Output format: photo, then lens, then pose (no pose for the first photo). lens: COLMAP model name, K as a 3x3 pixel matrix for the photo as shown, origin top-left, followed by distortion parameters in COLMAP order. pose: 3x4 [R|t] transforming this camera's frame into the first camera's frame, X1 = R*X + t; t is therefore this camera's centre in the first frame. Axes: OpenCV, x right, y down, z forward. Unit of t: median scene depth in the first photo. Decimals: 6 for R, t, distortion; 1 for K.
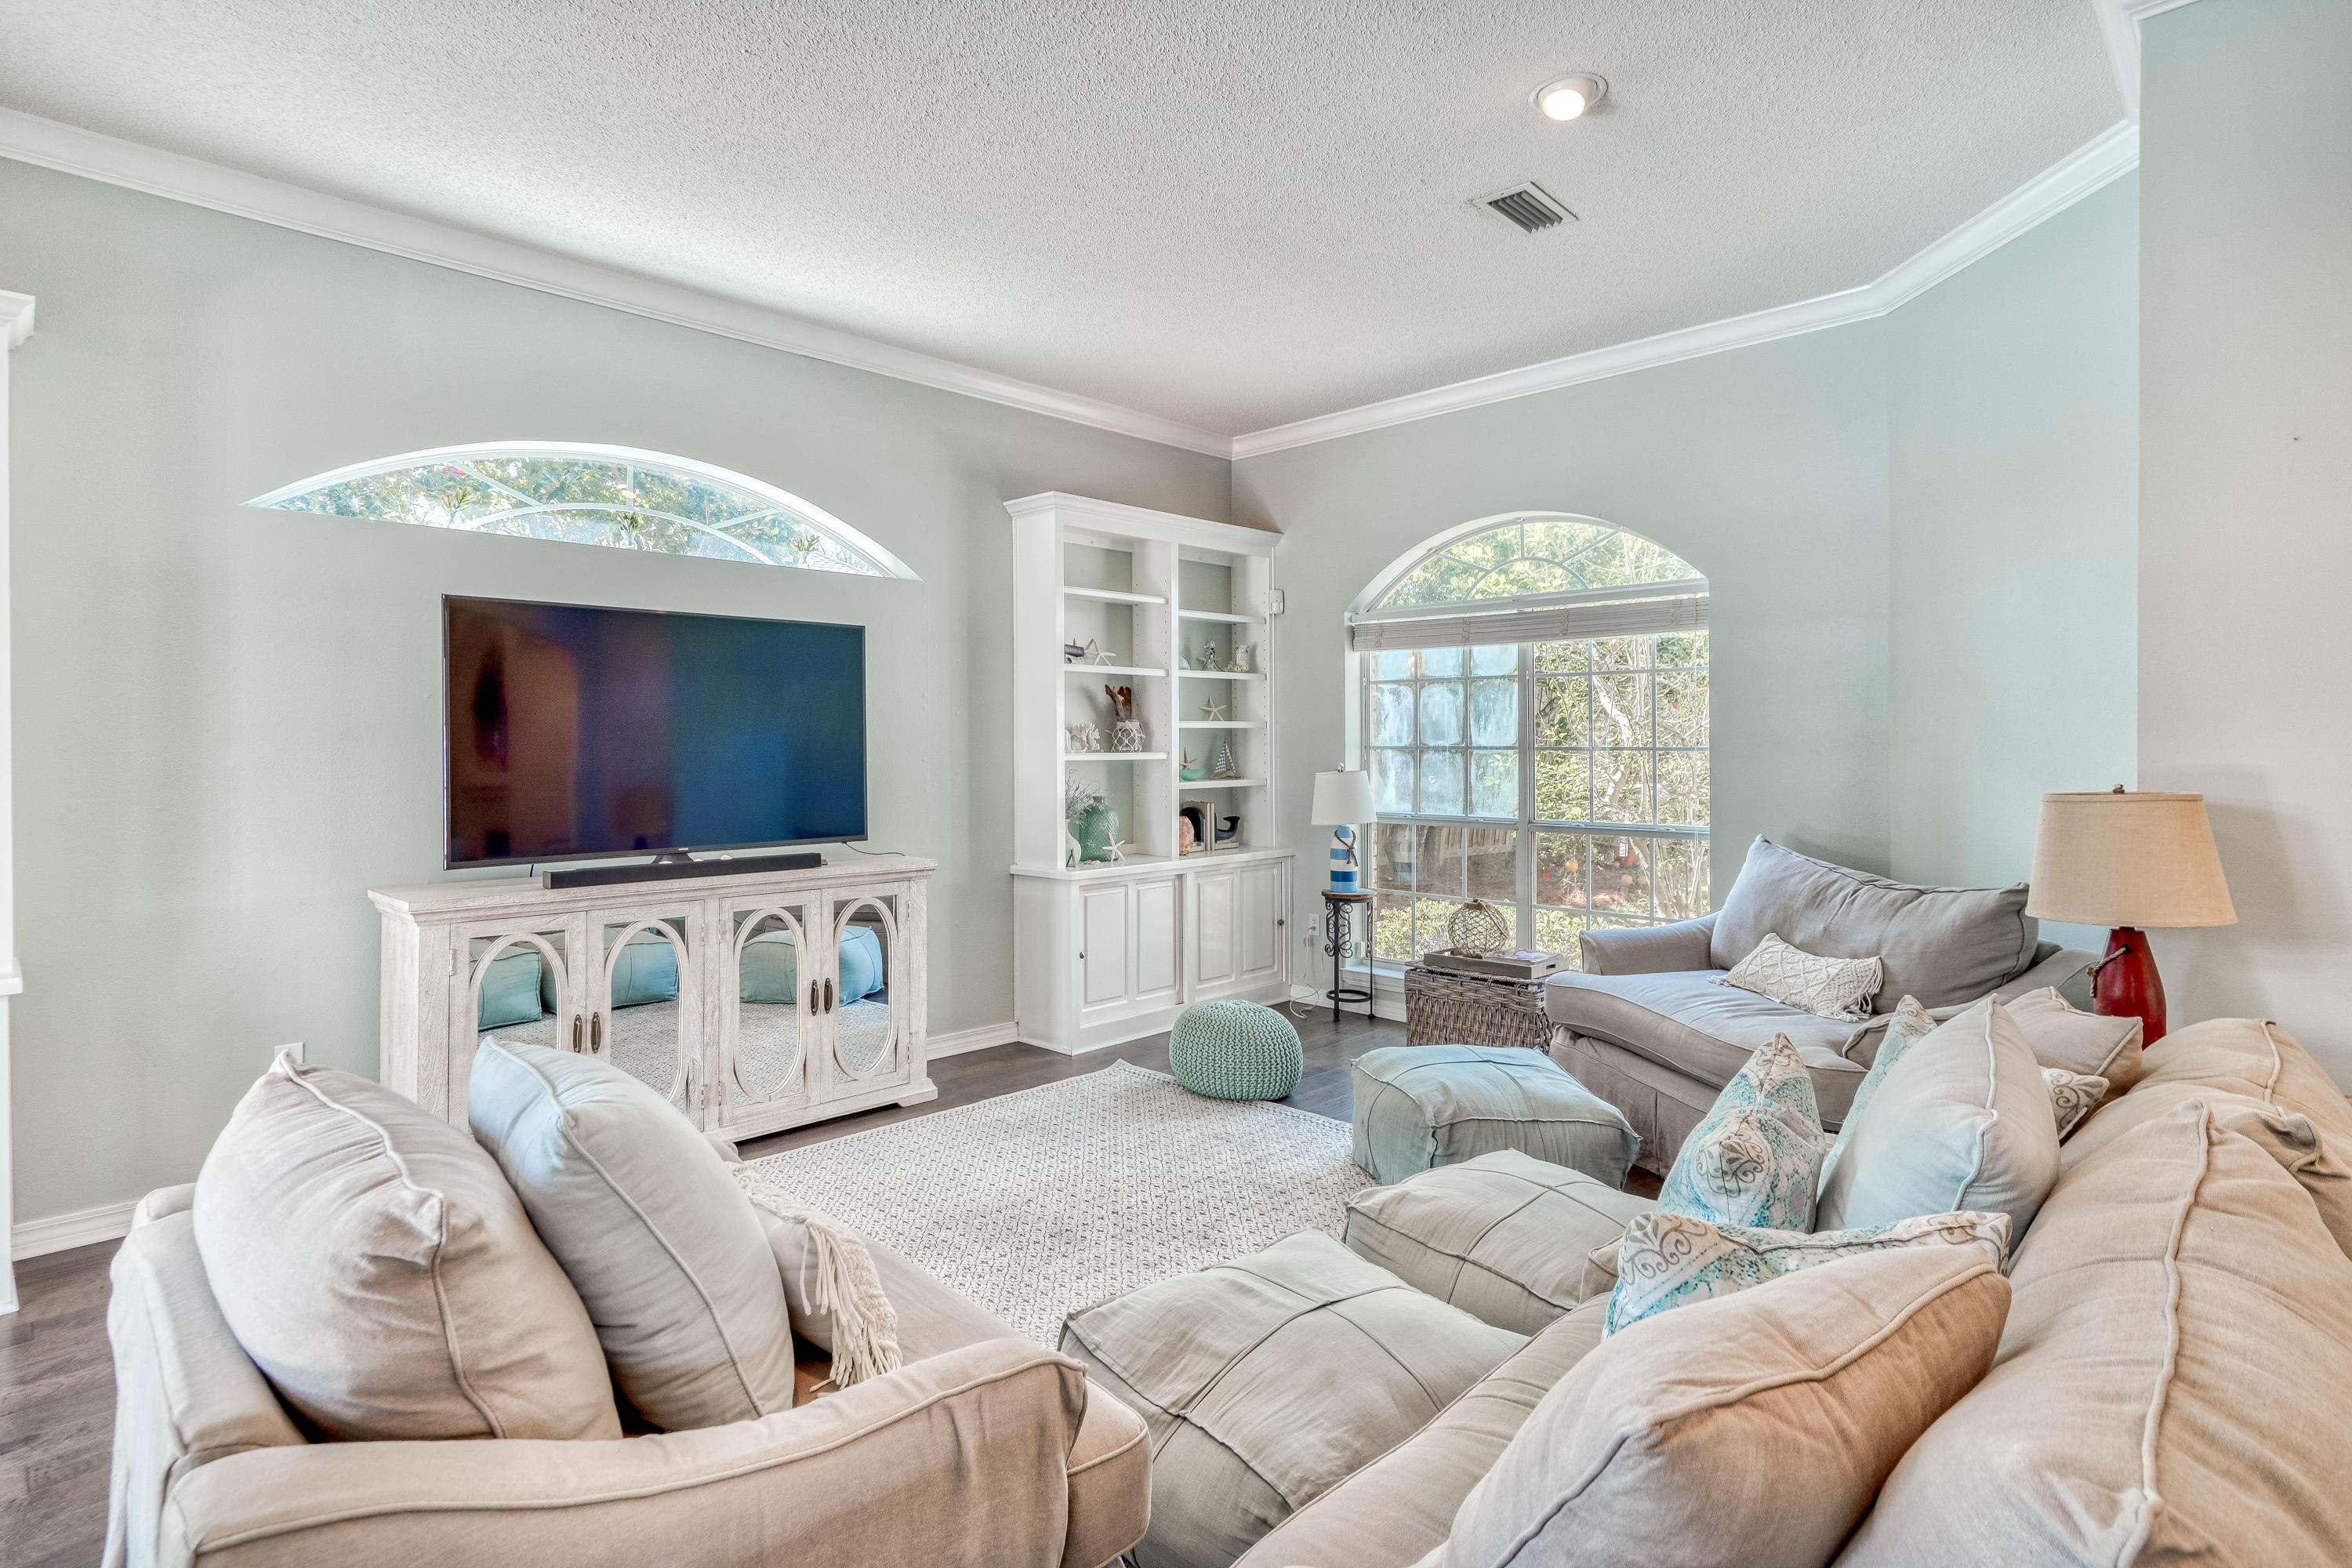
lens RADIAL K [[1185.1, 0, 1177.6], [0, 1185.1, 755.7], [0, 0, 1]] dist [-0.001311, -0.000063]
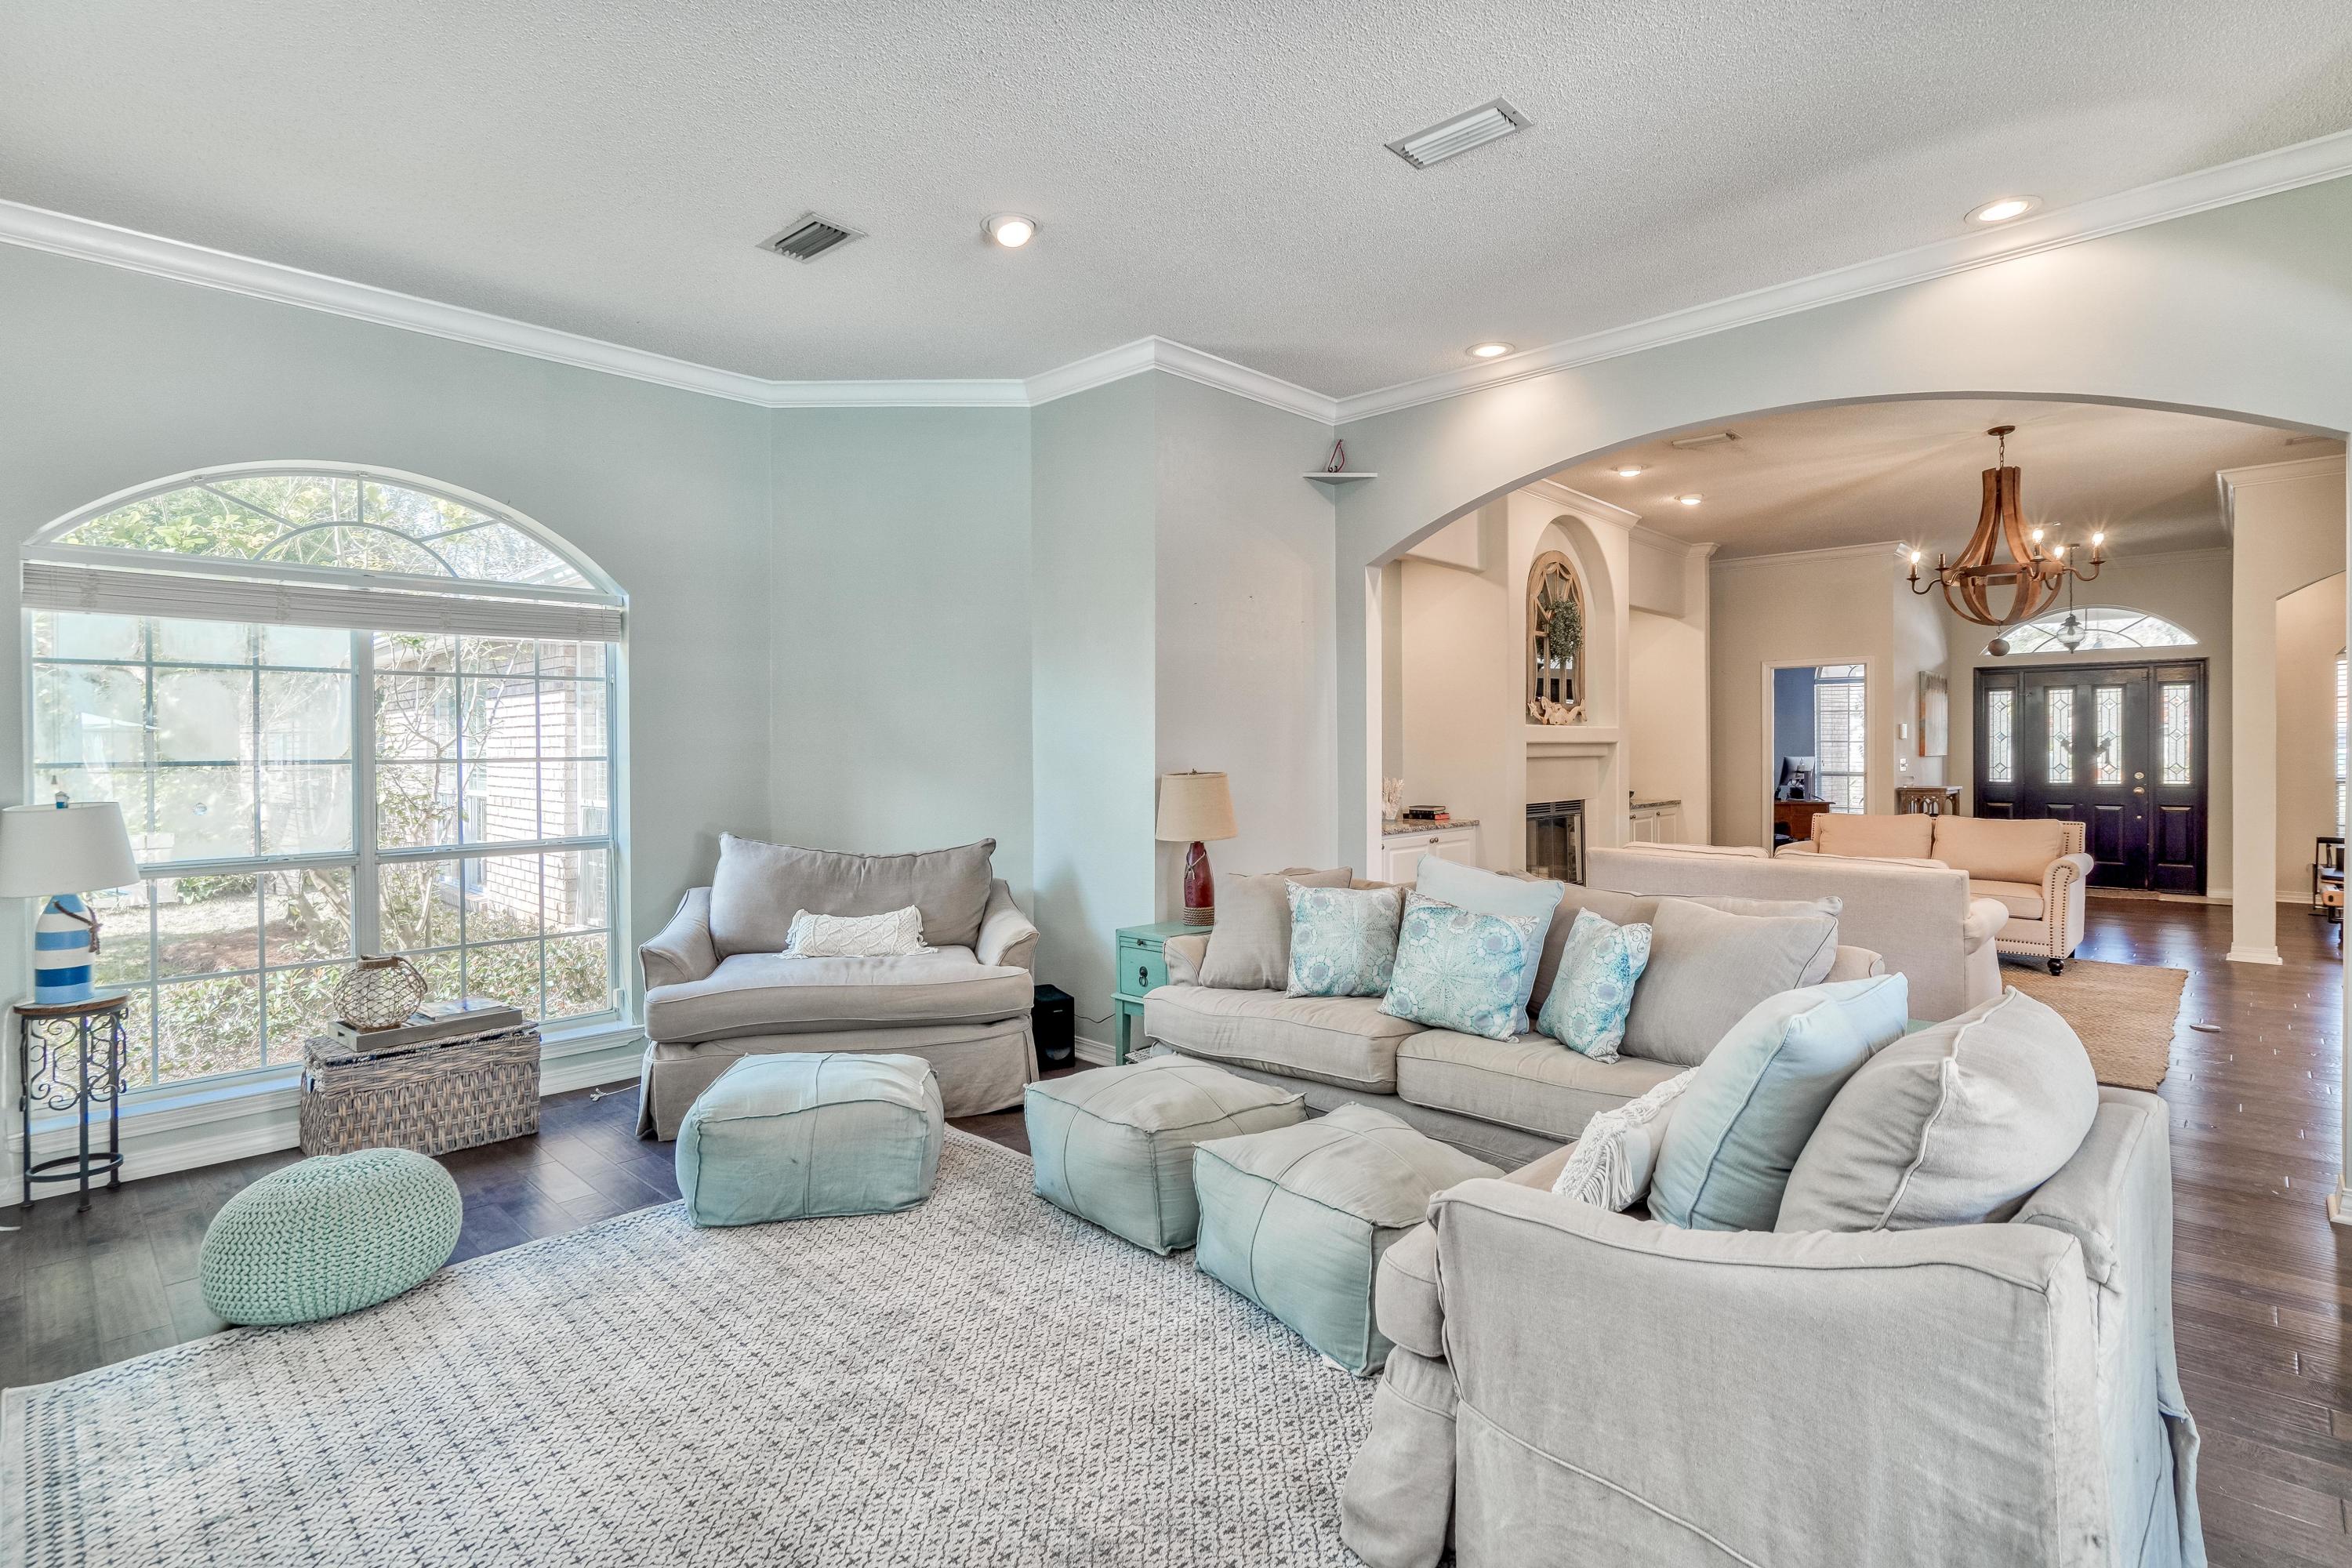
lens RADIAL K [[1119.2, 0, 1176.0], [0, 1119.2, 784.0], [0, 0, 1]] dist [-0.000025, 0.000068]
pose [[0.004904, -0.033205, 0.999437, -0.480764], [0.017109, 0.999305, 0.033116, -0.007147], [-0.999842, 0.016937, 0.005468, 0.468435]]
